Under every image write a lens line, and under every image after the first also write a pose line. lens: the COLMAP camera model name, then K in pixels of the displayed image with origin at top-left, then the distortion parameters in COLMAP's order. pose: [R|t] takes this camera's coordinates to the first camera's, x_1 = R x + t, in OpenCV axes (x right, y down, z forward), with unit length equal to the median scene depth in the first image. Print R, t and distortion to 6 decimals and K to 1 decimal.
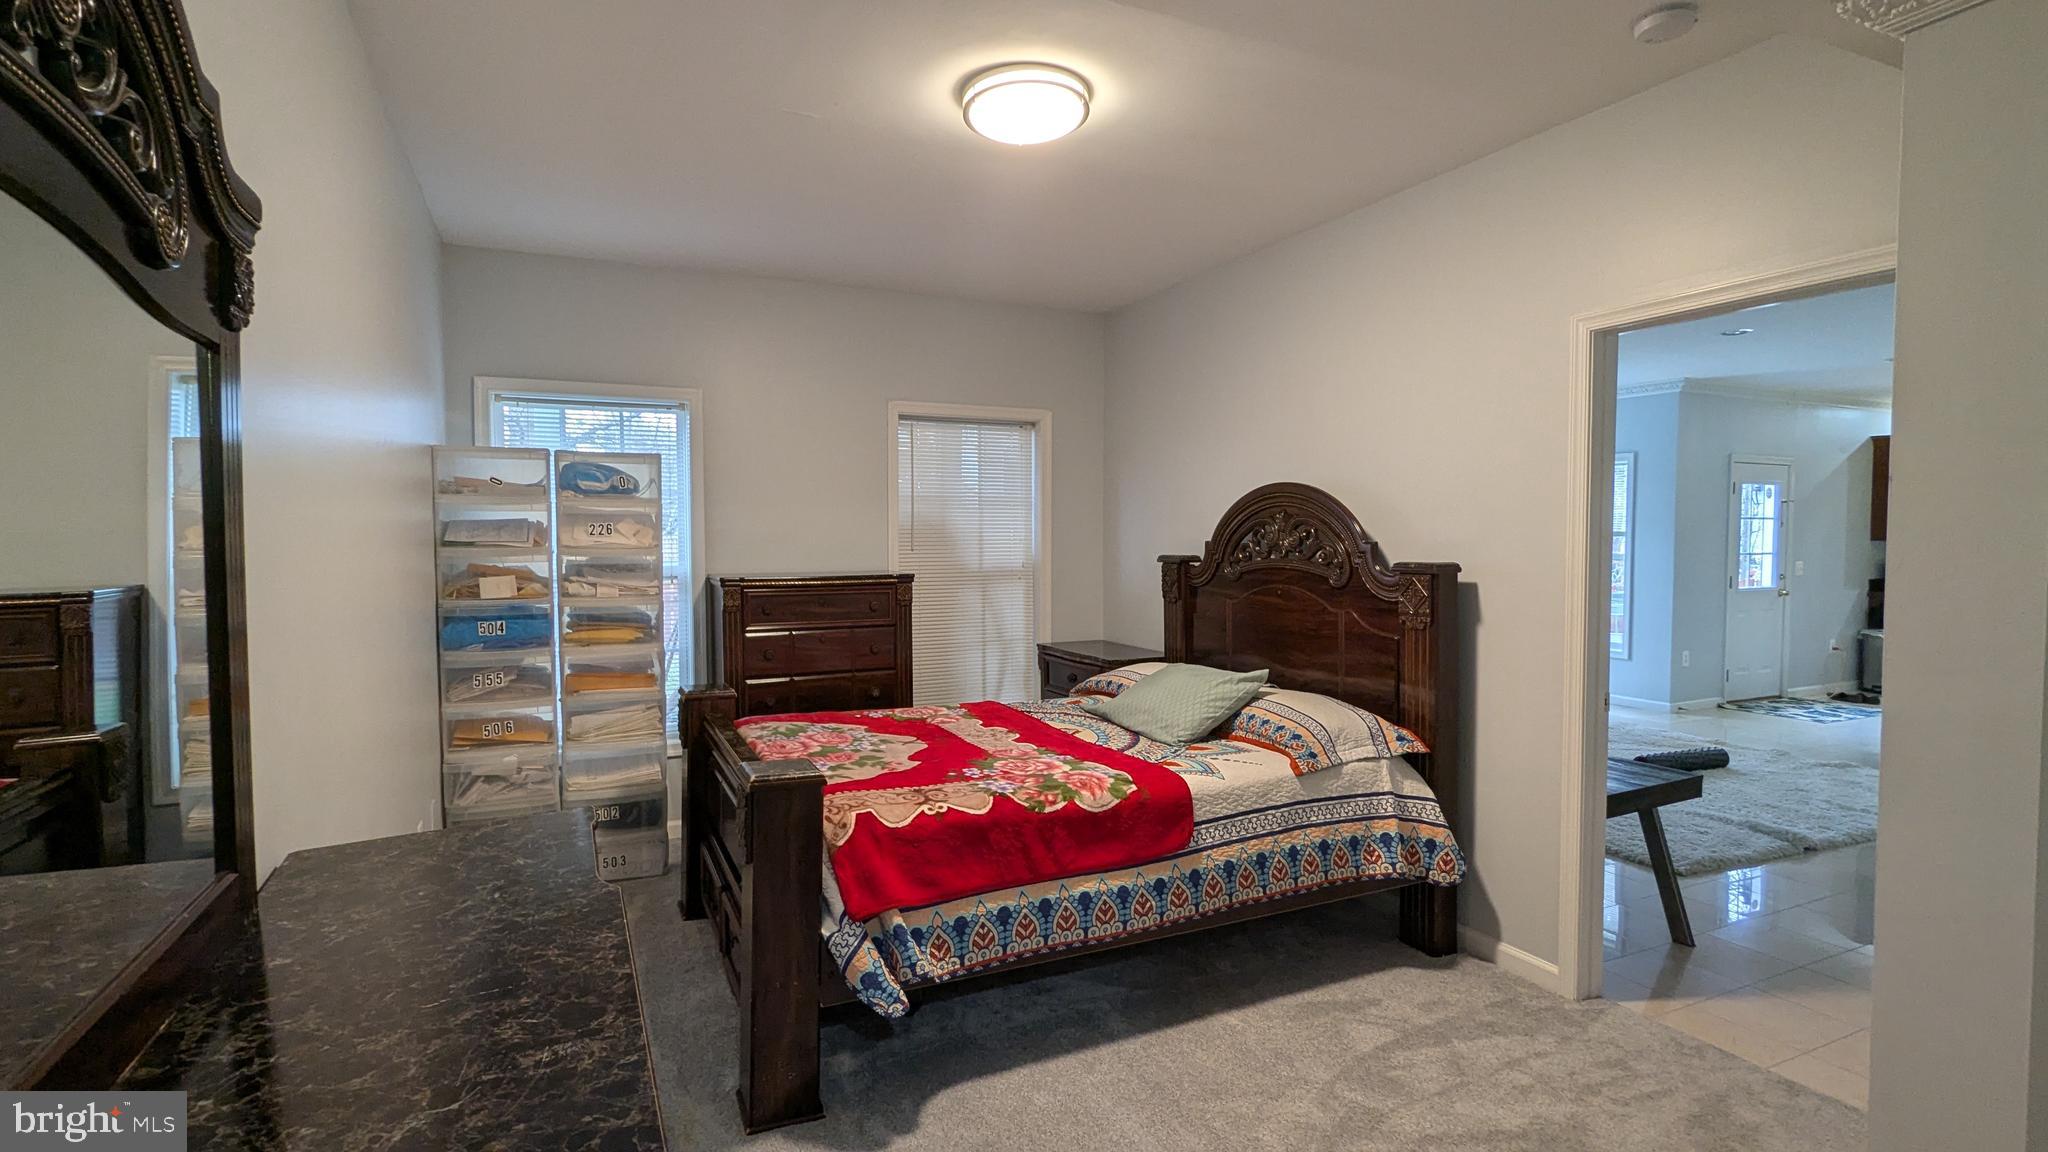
lens RADIAL K [[962.5, 0, 1020.7], [0, 962.5, 577.0], [0, 0, 1]] dist [-0.000286, 0.001034]
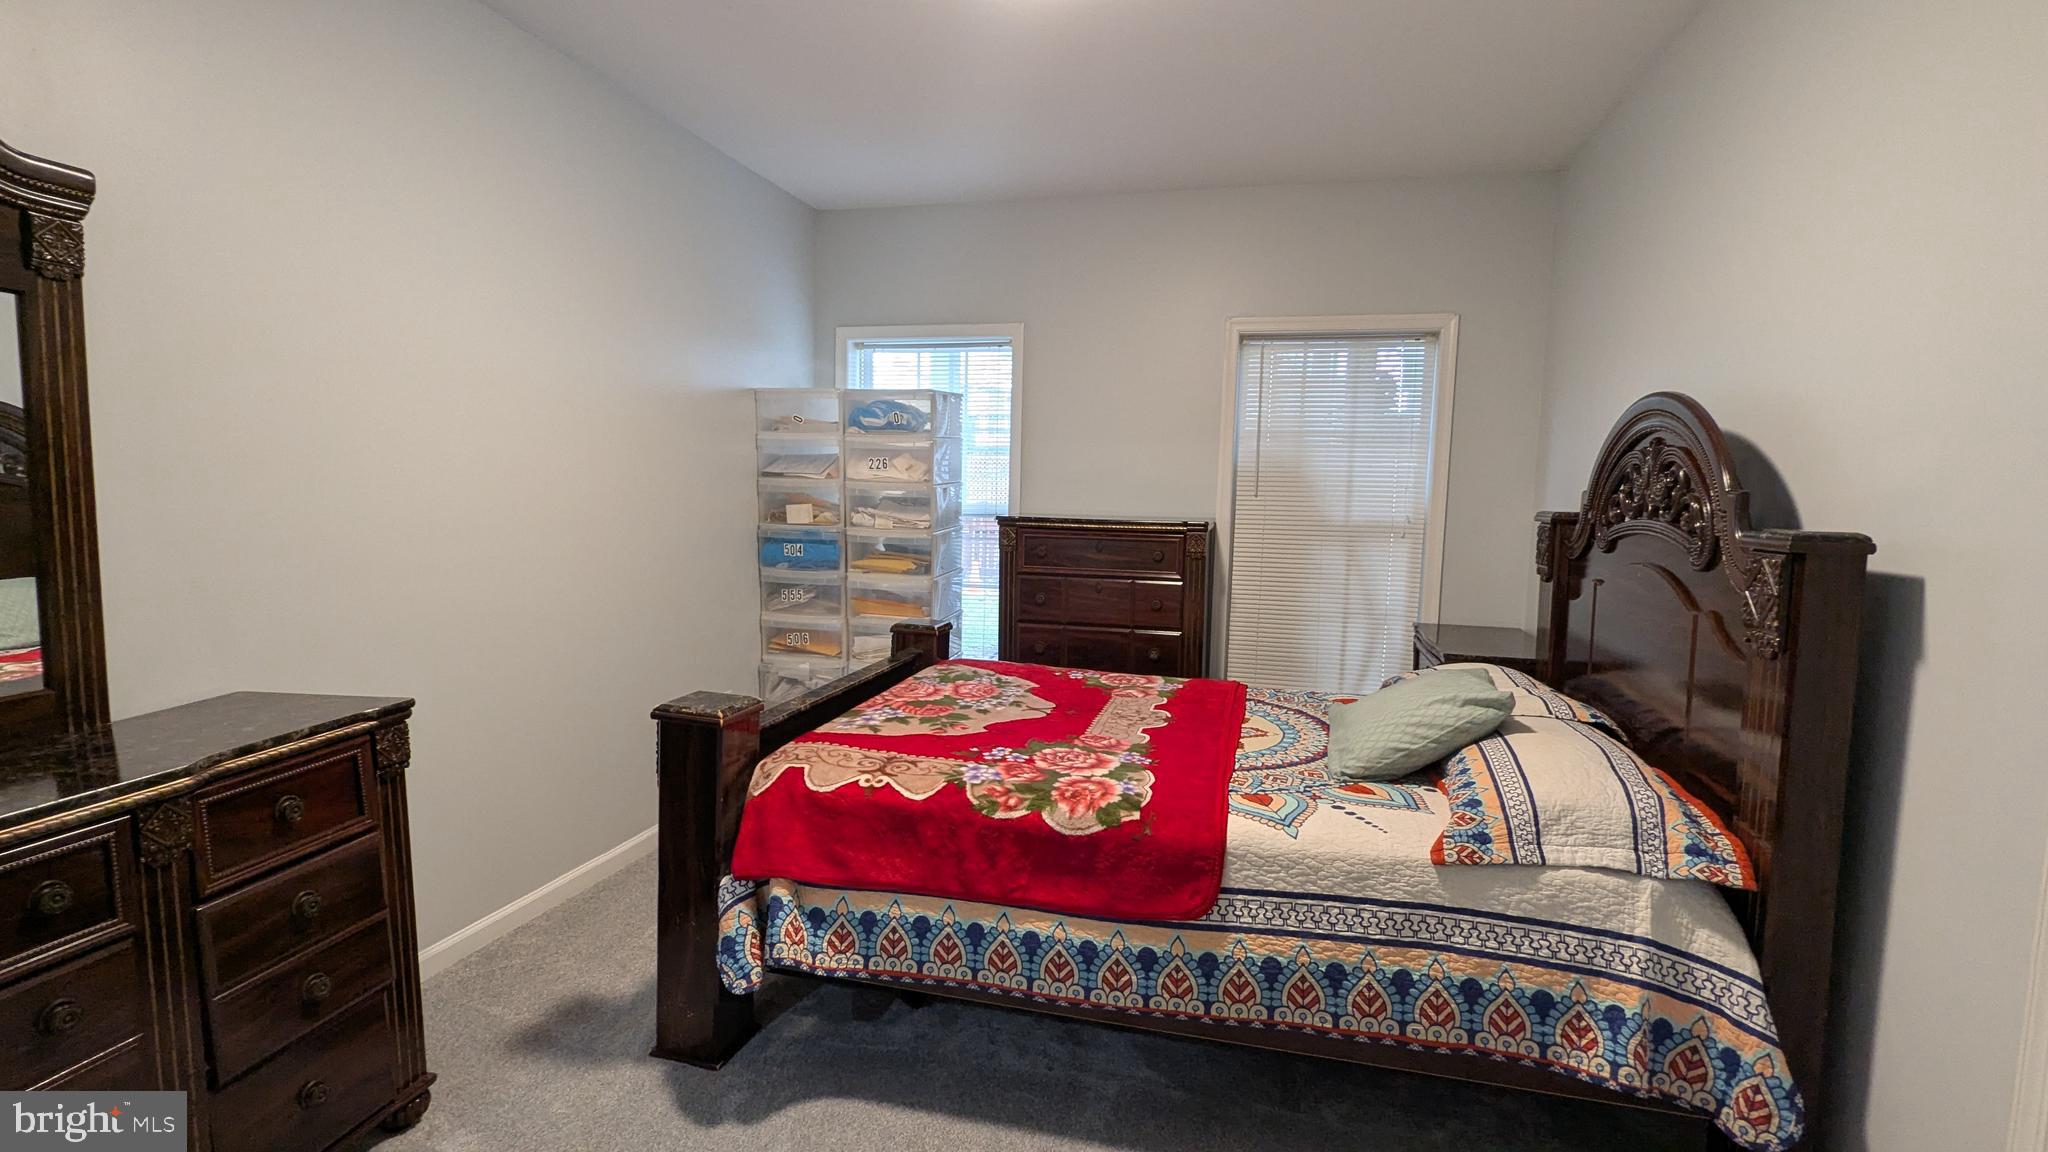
lens RADIAL K [[962.5, 0, 1020.7], [0, 962.5, 577.0], [0, 0, 1]] dist [-0.000286, 0.001034]
pose [[0.769590, 0.080963, -0.633384, 0.464758], [-0.050250, 0.996532, 0.066327, -0.004317], [0.636558, -0.019217, 0.770990, 0.363209]]
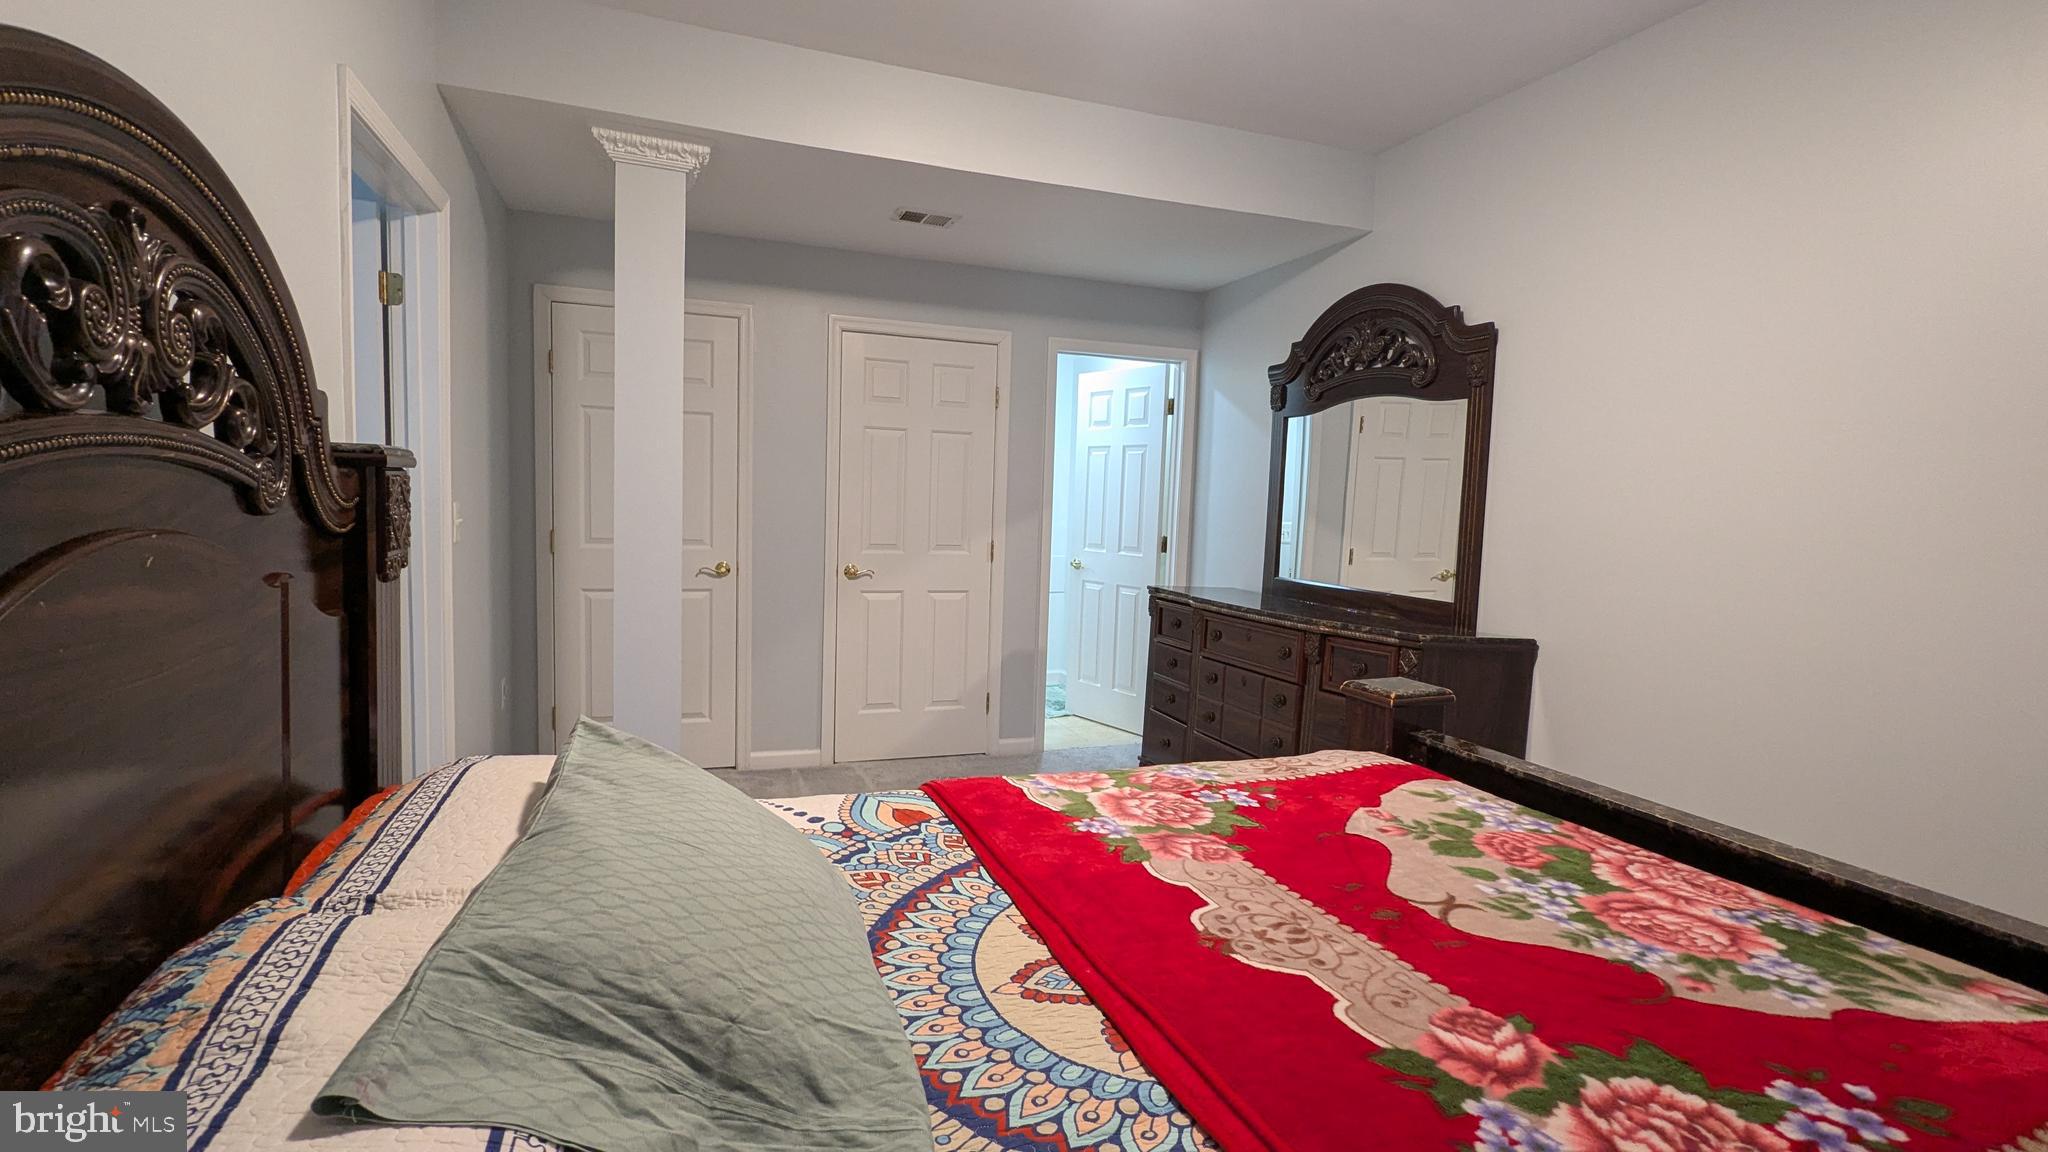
lens RADIAL K [[962.5, 0, 1020.7], [0, 962.5, 577.0], [0, 0, 1]] dist [-0.000286, 0.001034]
pose [[-0.996152, -0.034684, 0.080483, 0.048564], [-0.024639, 0.992150, 0.122602, -0.021388], [-0.084104, 0.120147, -0.989187, 1.591078]]
